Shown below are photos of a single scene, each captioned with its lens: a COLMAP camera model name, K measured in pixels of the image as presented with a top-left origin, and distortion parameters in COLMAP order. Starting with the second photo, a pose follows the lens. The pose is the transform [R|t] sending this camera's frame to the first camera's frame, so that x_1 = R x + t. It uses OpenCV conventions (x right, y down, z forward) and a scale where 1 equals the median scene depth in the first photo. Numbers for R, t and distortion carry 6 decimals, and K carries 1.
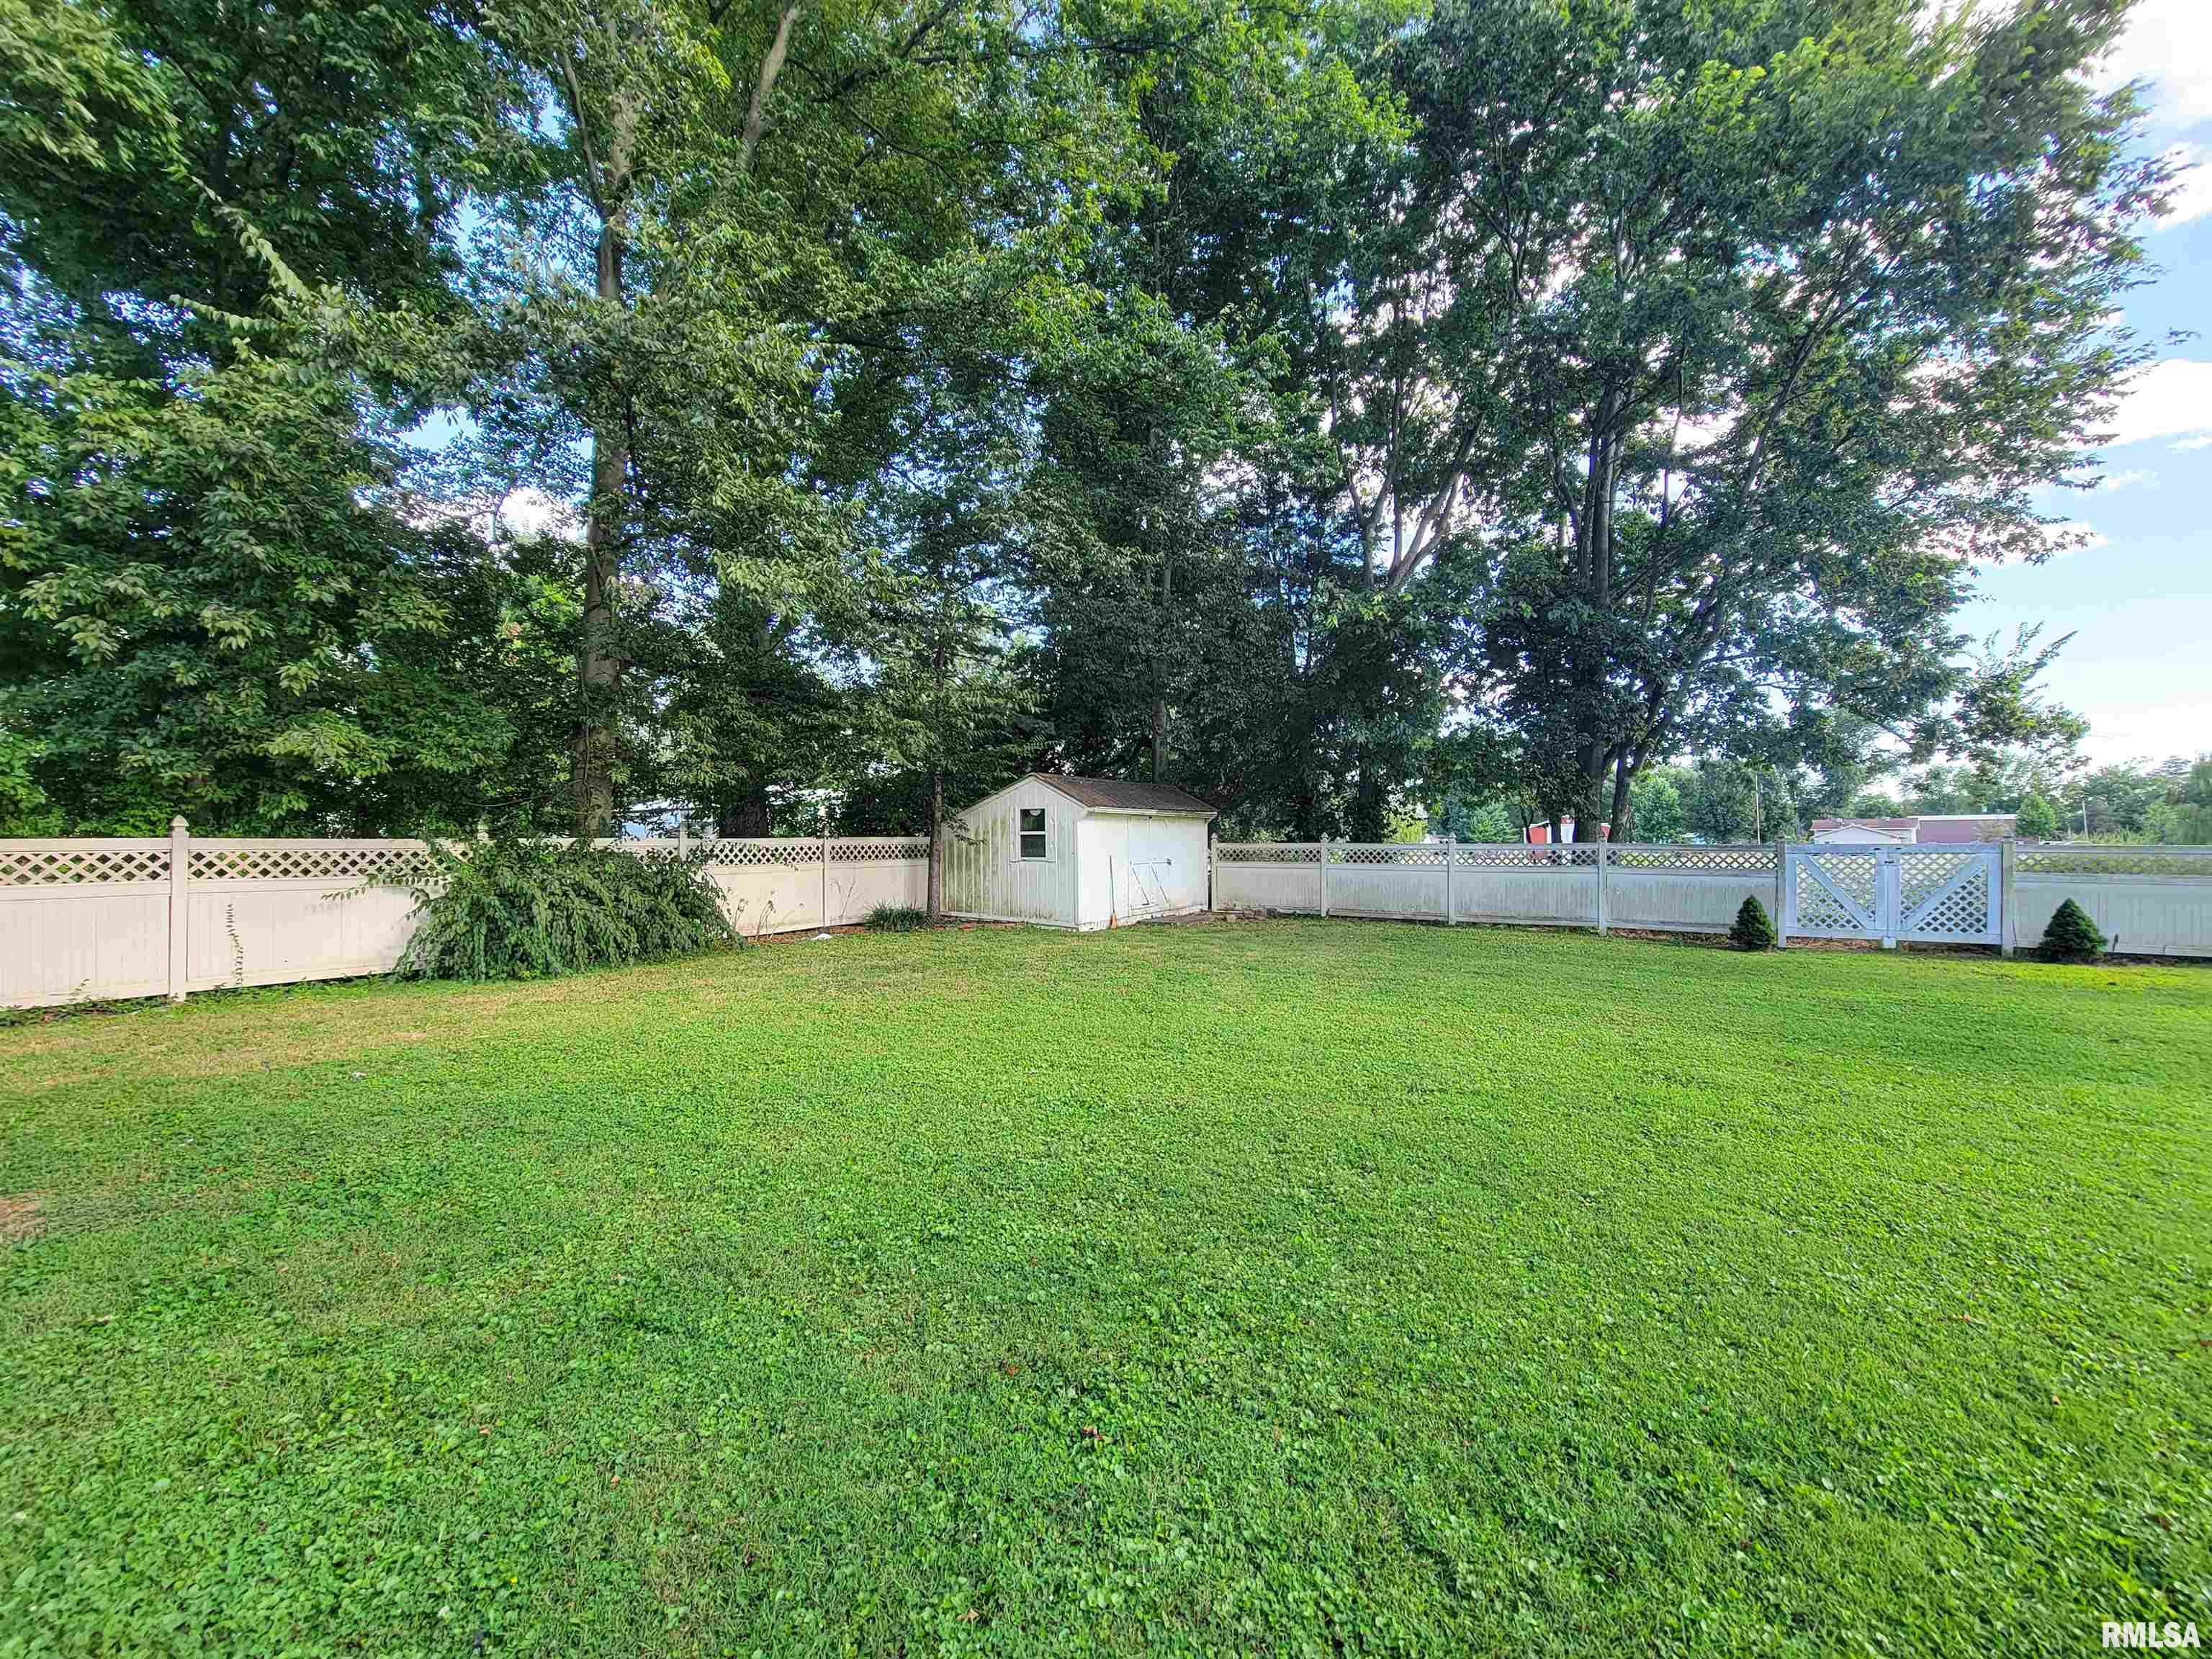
lens RADIAL K [[898.8, 0, 1096.5], [0, 898.8, 828.6], [0, 0, 1]] dist [0.000507, -0.000099]
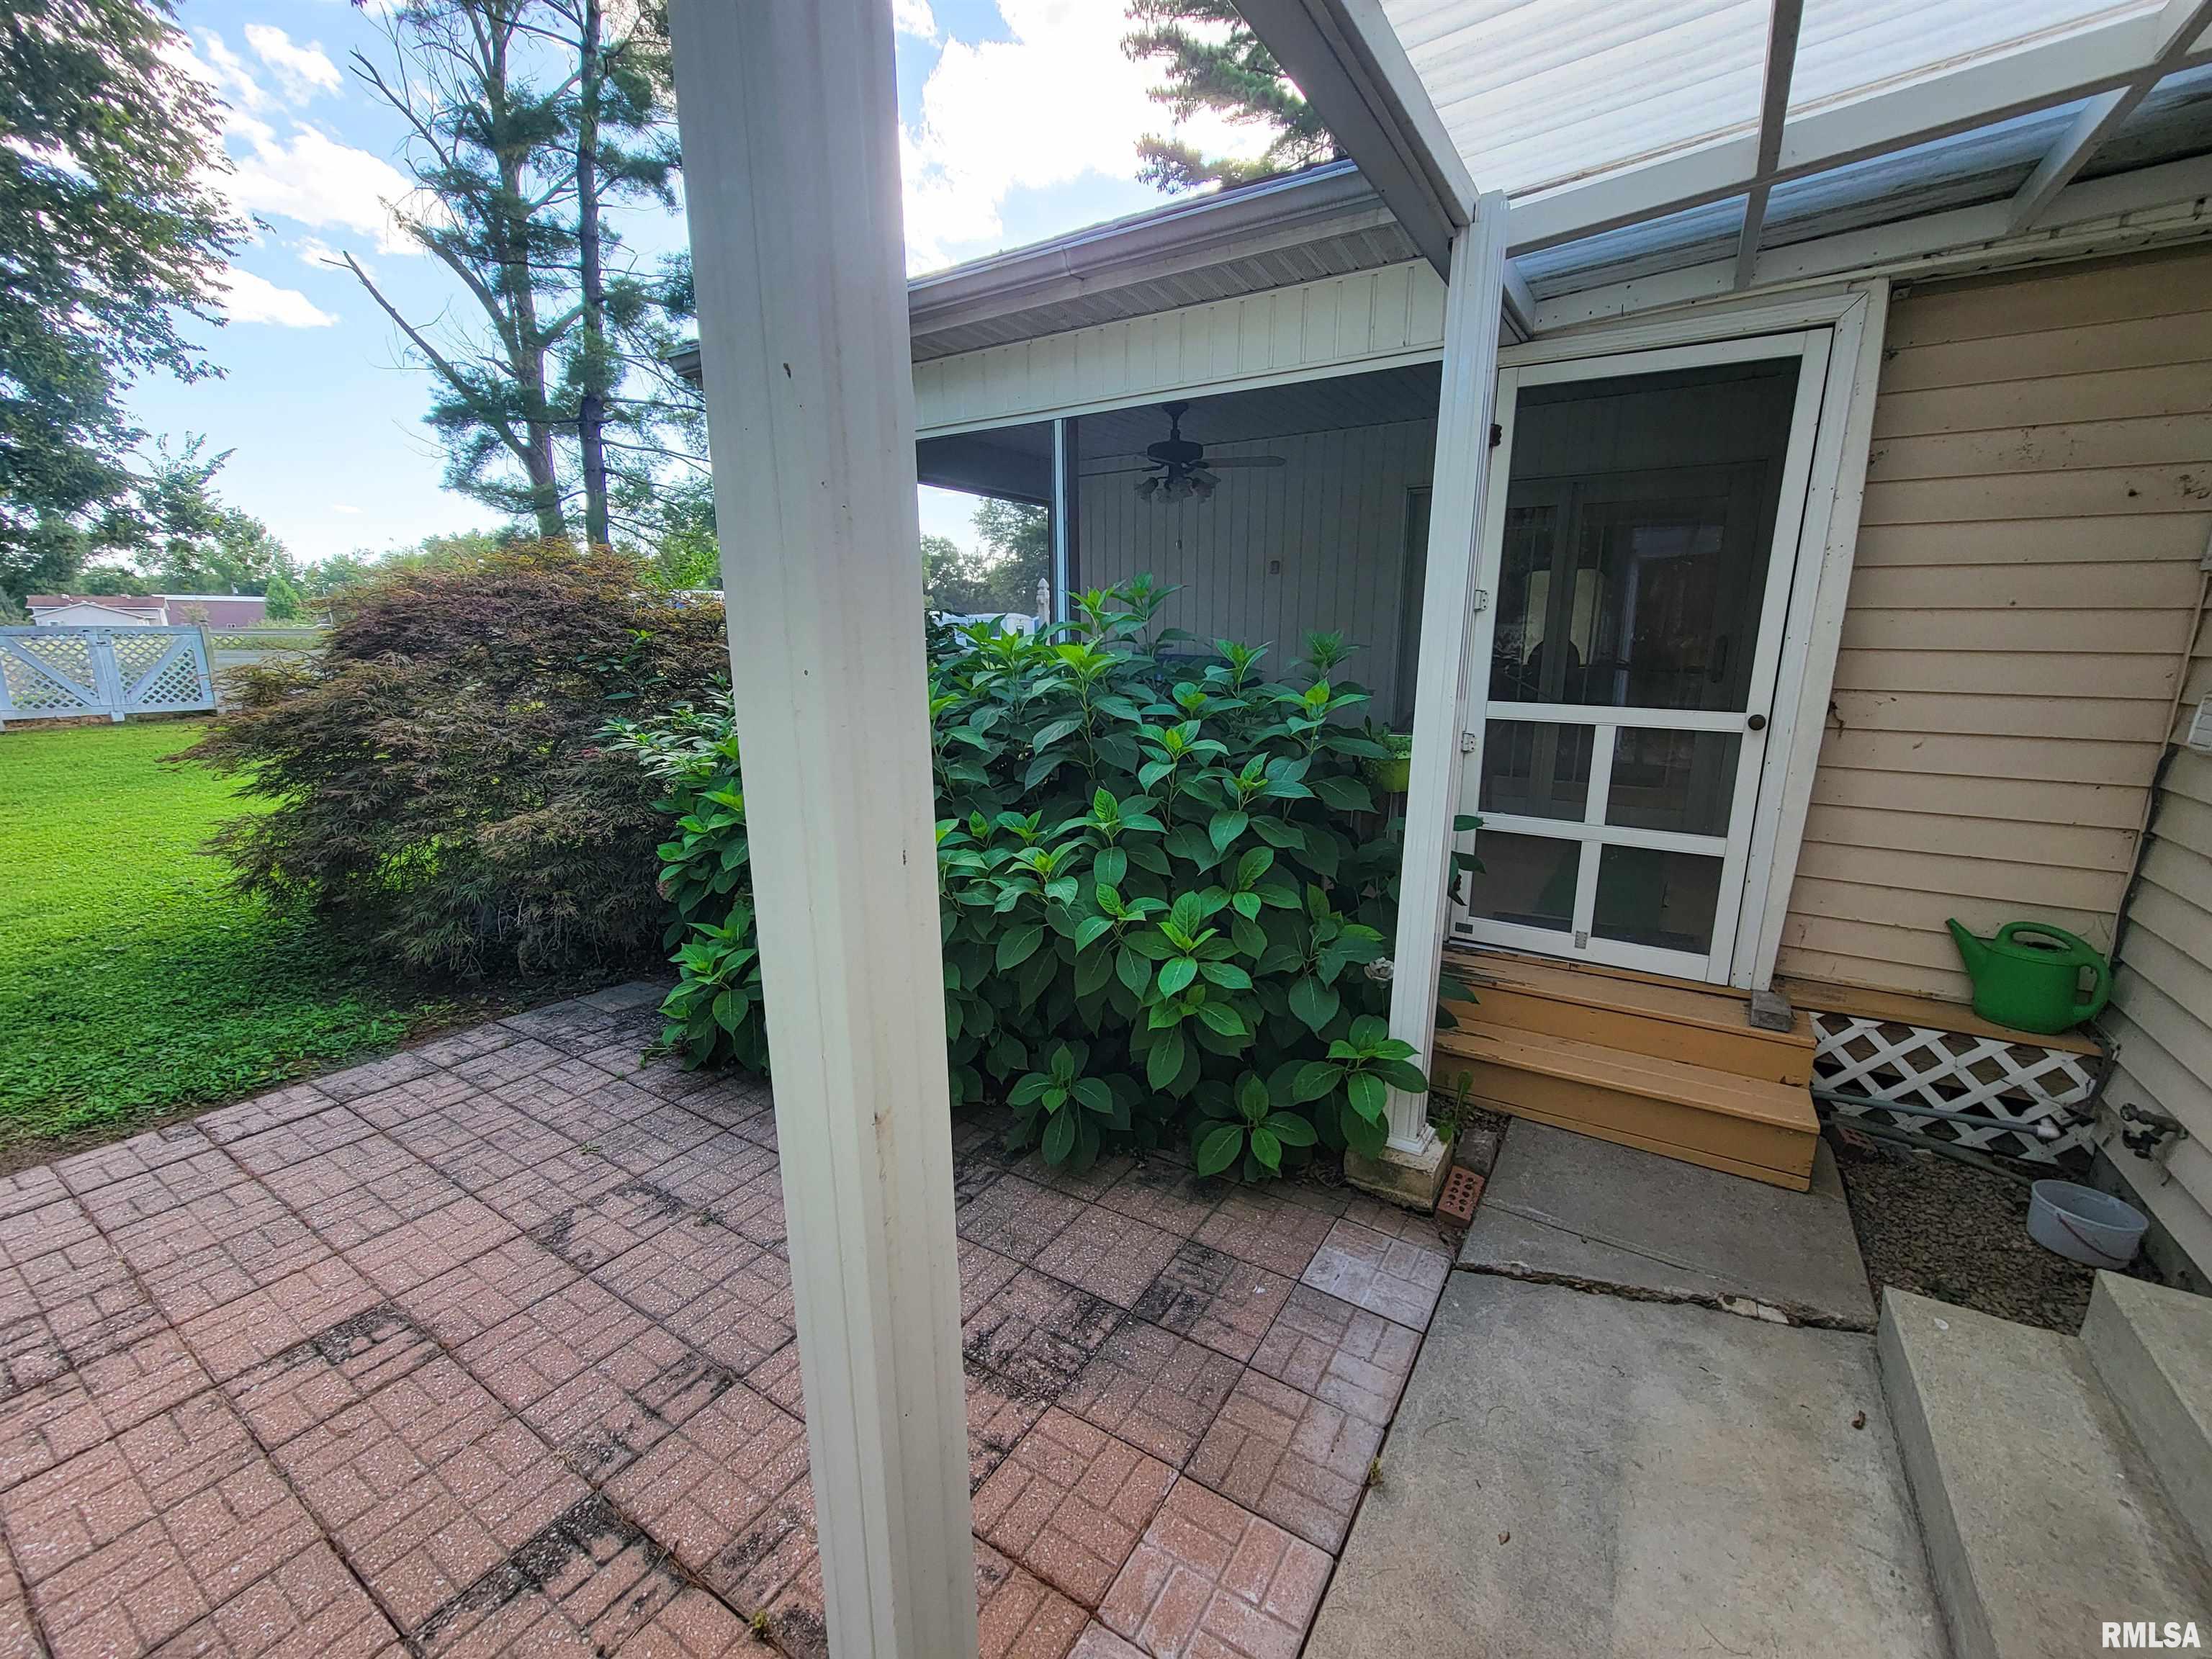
lens RADIAL K [[898.8, 0, 1104.8], [0, 898.8, 835.8], [0, 0, 1]] dist [0.000507, -0.000099]
pose [[0.042778, -0.221760, 0.974162, -0.176192], [-0.023102, 0.974575, 0.222869, -0.005450], [-0.998817, -0.032039, 0.036567, -0.254748]]
